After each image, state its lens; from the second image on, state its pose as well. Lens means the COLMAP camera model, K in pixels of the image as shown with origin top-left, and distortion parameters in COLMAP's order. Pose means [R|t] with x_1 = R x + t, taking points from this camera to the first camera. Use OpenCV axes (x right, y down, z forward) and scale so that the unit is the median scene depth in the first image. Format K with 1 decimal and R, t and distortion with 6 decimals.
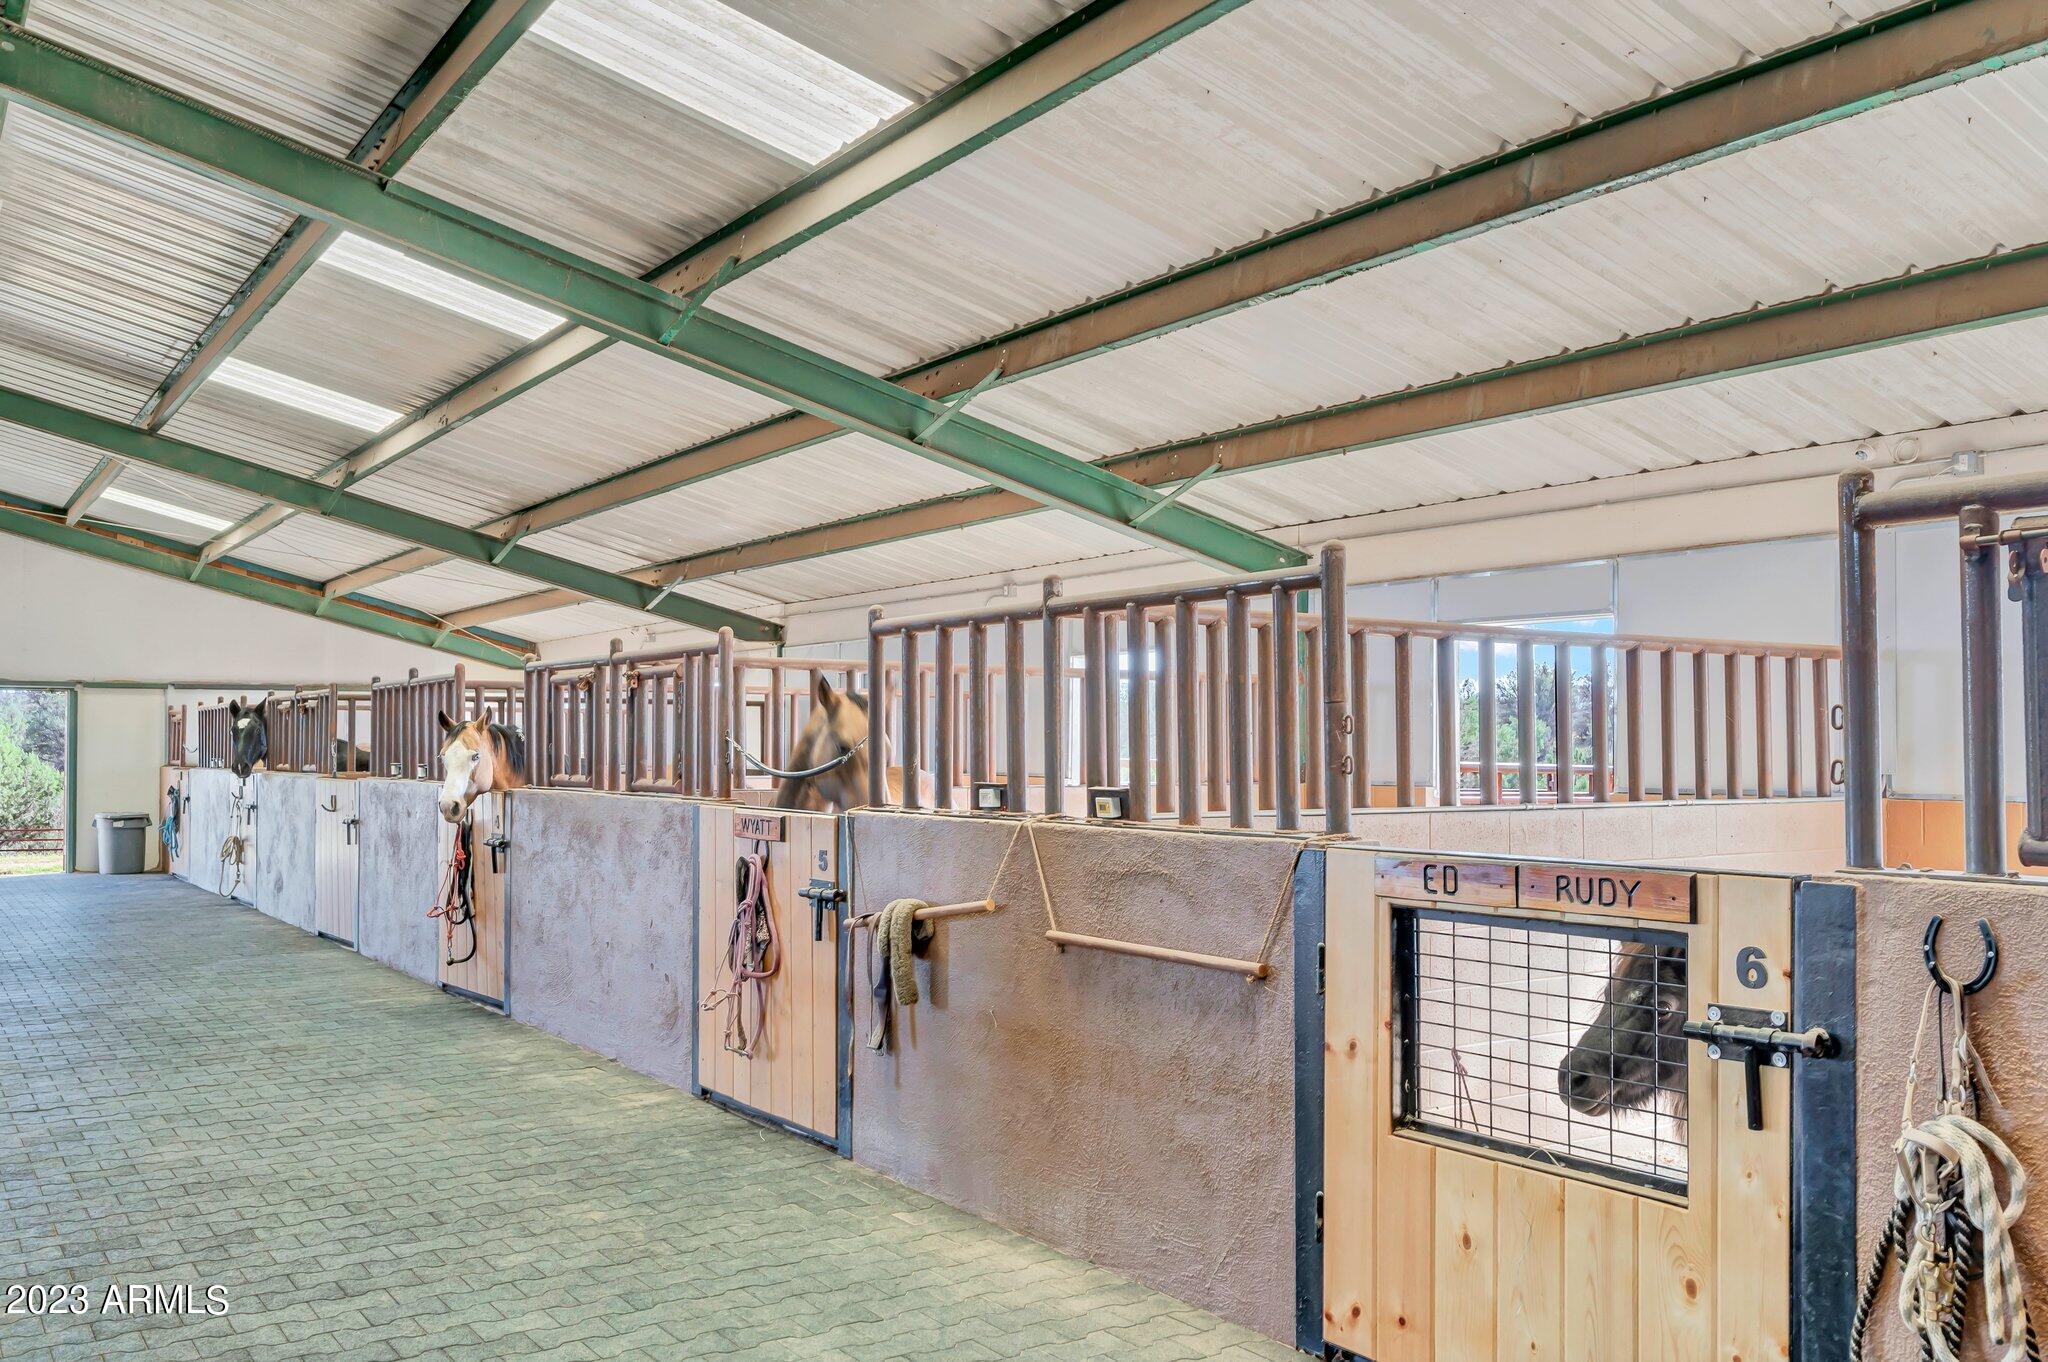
lens RADIAL K [[1600.2, 0, 1022.2], [0, 1600.2, 726.4], [0, 0, 1]] dist [0.003445, 0.001003]
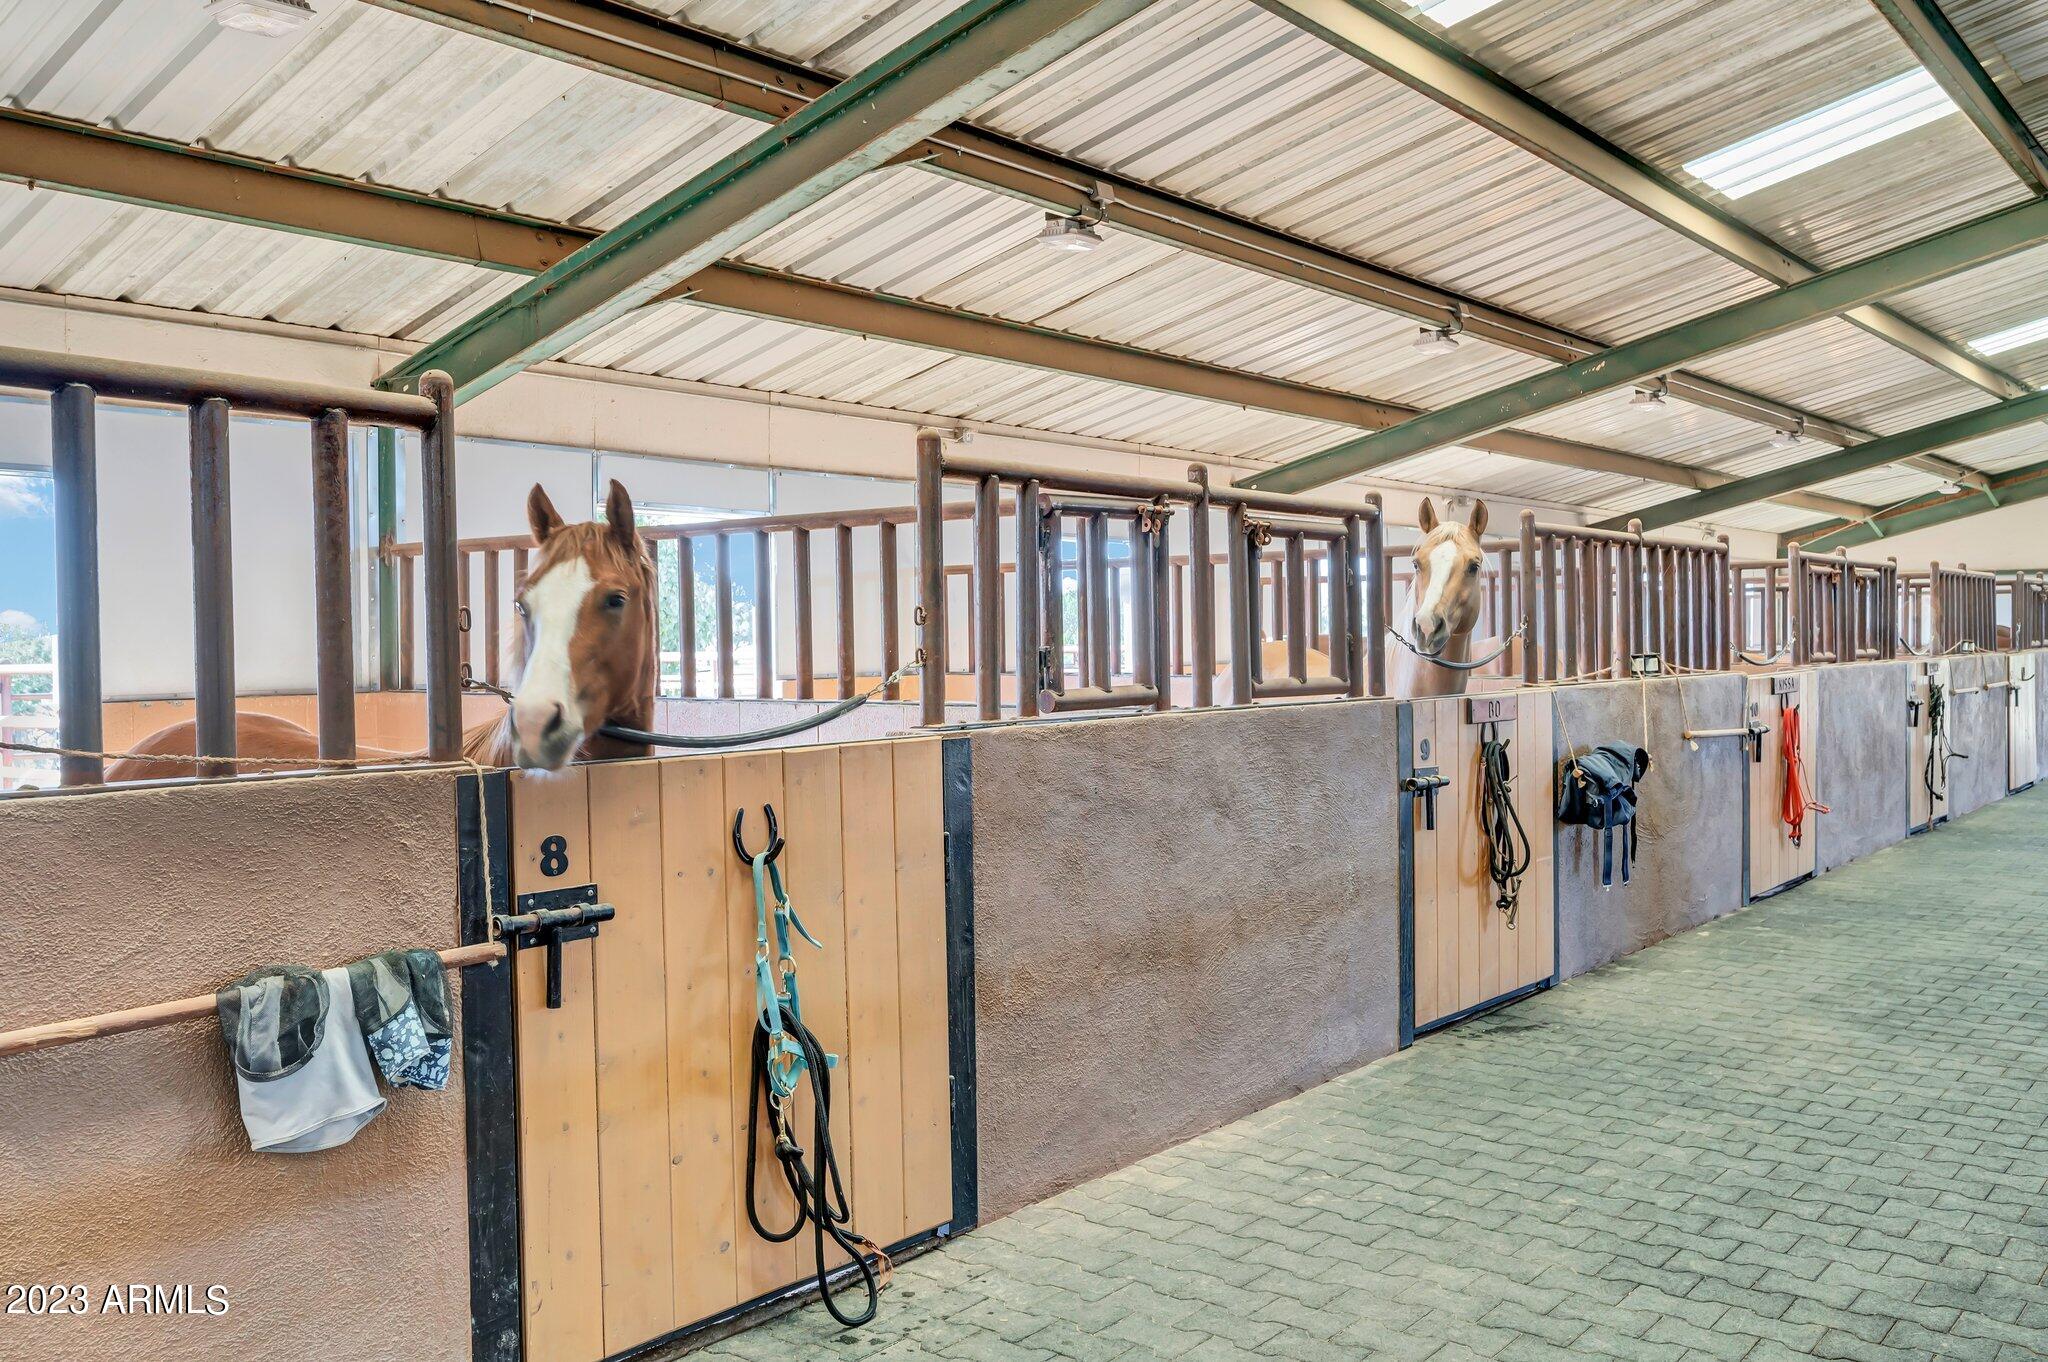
lens RADIAL K [[1703.5, 0, 1026.4], [0, 1703.5, 679.1], [0, 0, 1]] dist [-0.036868, 0.016340]
pose [[-0.261737, -0.017823, 0.964975, -0.890168], [-0.000026, 0.999830, 0.018460, 0.018352], [-0.965139, 0.004806, -0.261693, 1.271852]]
